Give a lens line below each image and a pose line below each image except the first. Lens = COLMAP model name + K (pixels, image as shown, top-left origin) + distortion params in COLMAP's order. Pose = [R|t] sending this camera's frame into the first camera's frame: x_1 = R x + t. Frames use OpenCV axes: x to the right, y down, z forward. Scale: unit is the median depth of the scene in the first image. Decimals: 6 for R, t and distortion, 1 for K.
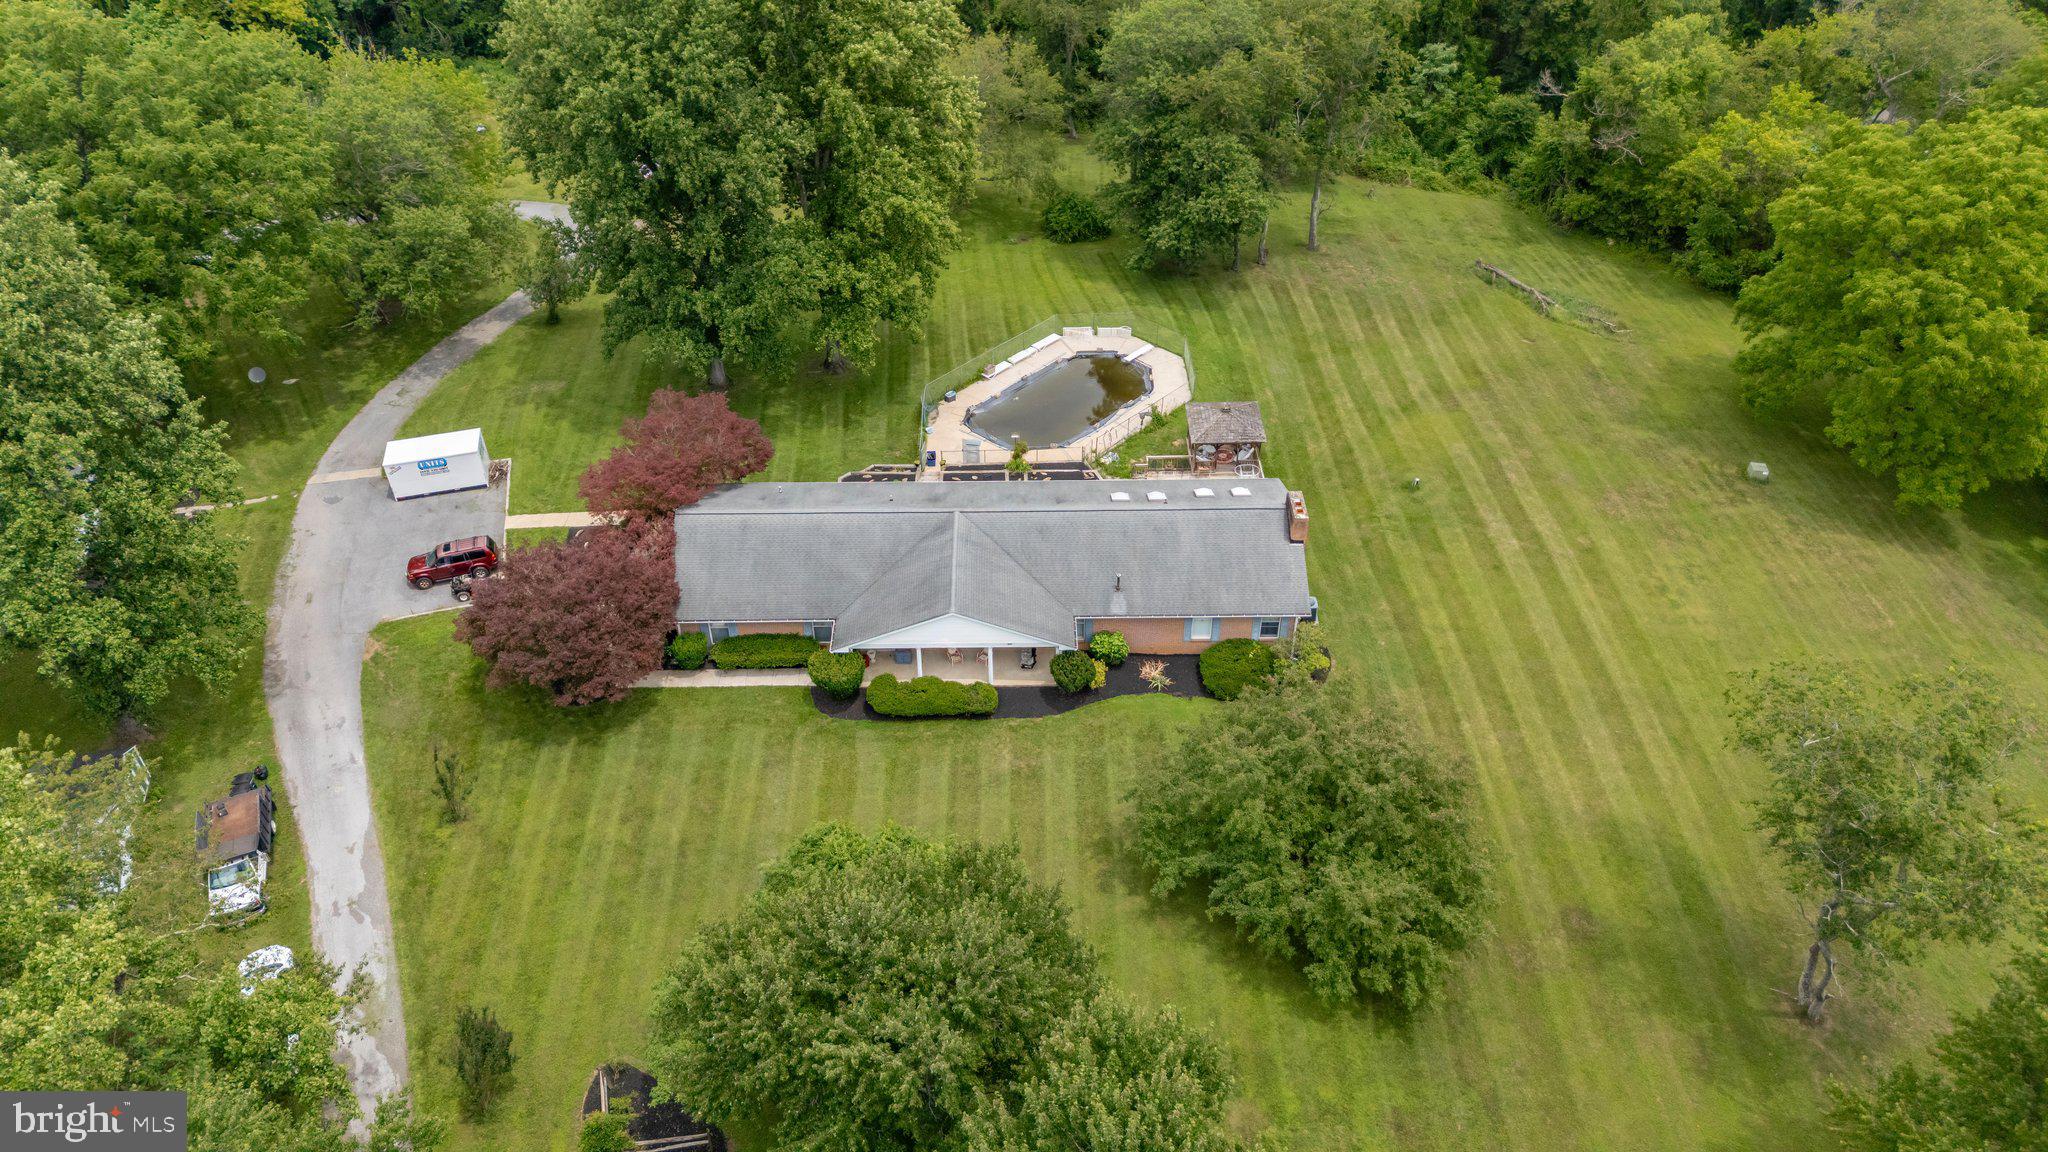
lens RADIAL K [[1487.0, 0, 1024.0], [0, 1487.0, 576.0], [0, 0, 1]] dist [0.107355, -0.054544]
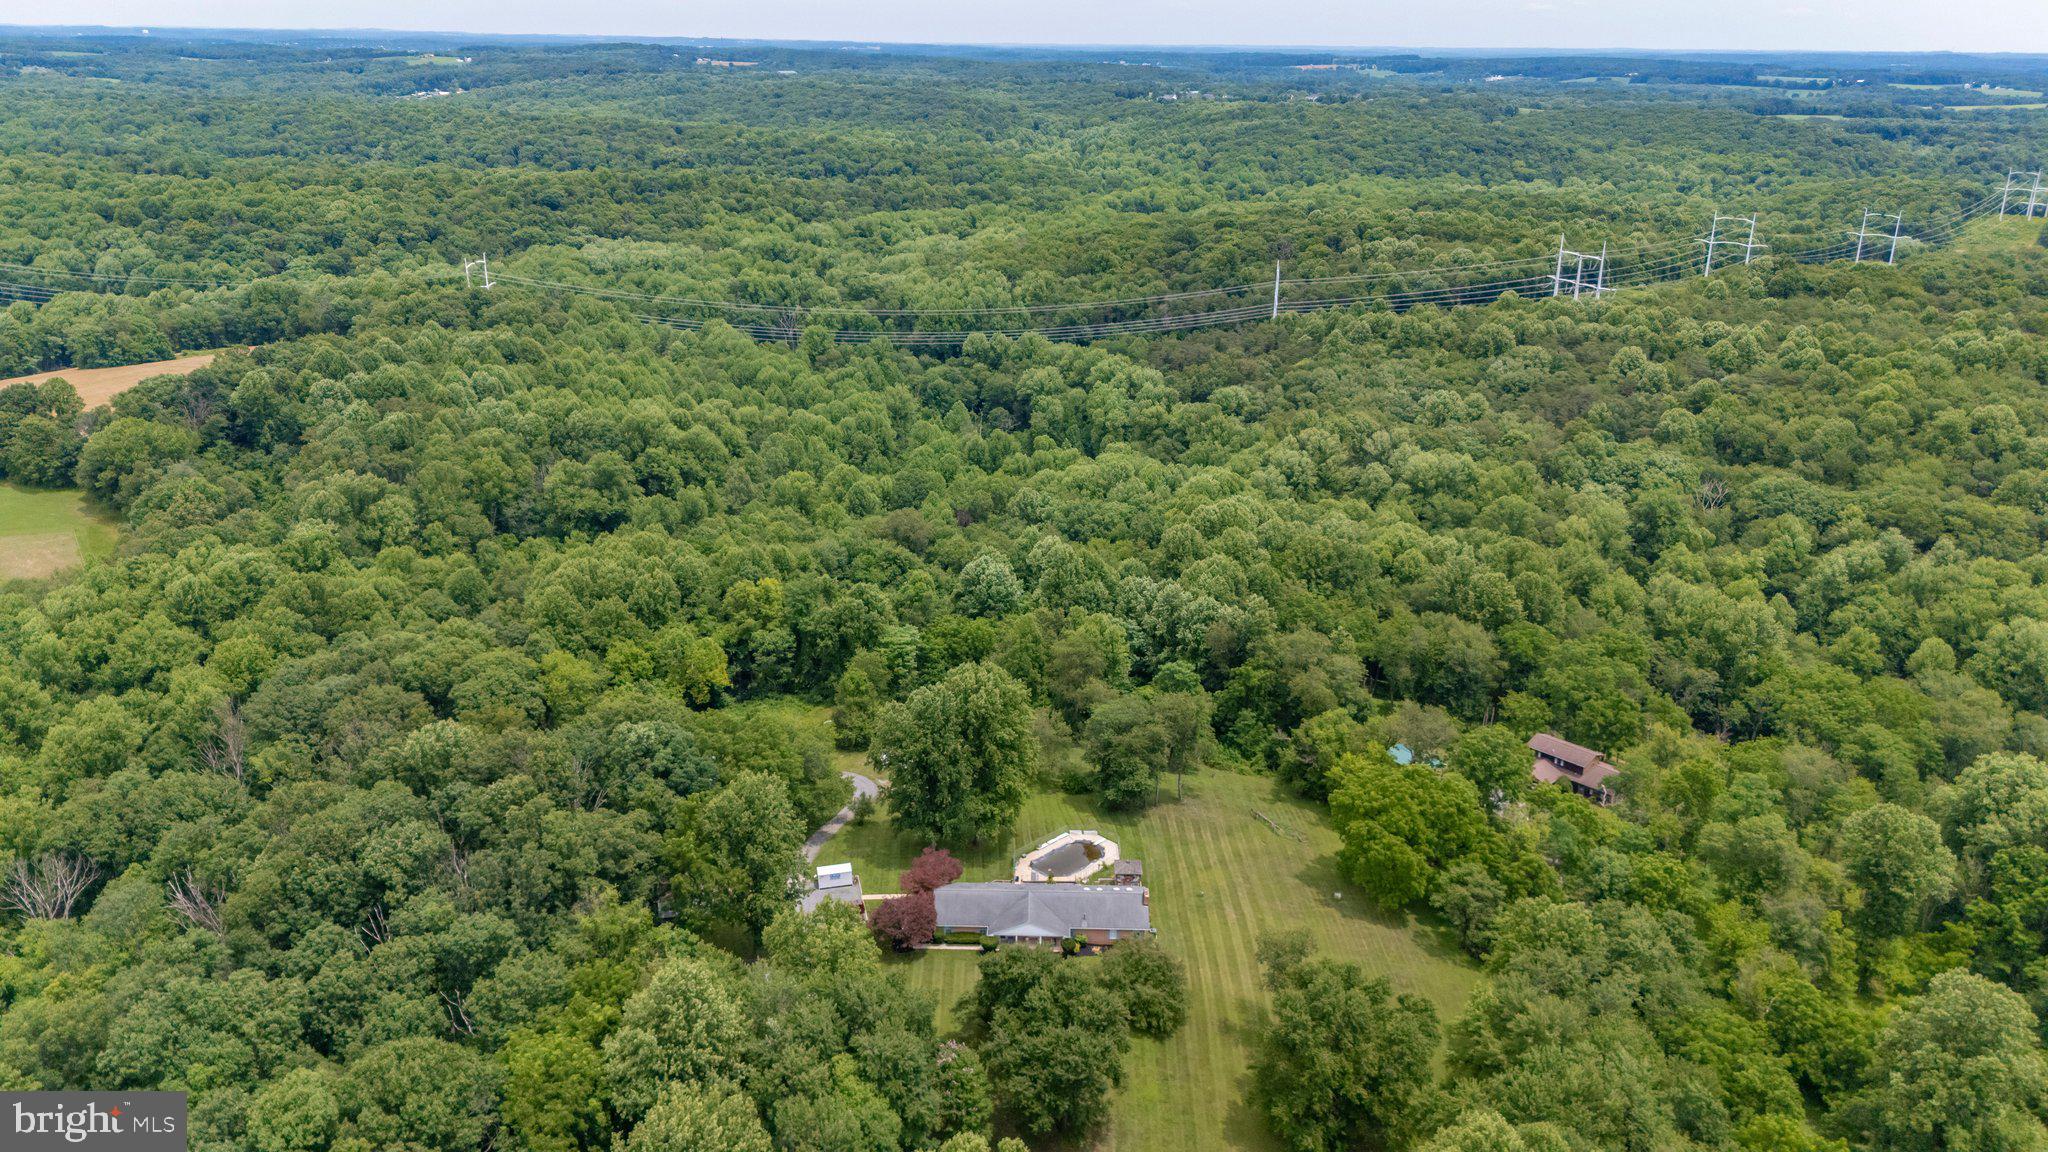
lens RADIAL K [[1501.2, 0, 1024.0], [0, 1501.2, 576.0], [0, 0, 1]] dist [0.047287, -0.051318]
pose [[0.999493, 0.021800, -0.023206, -0.001170], [-0.028292, 0.942417, -0.333240, 0.290594], [0.014605, 0.333728, 0.942556, -1.613974]]
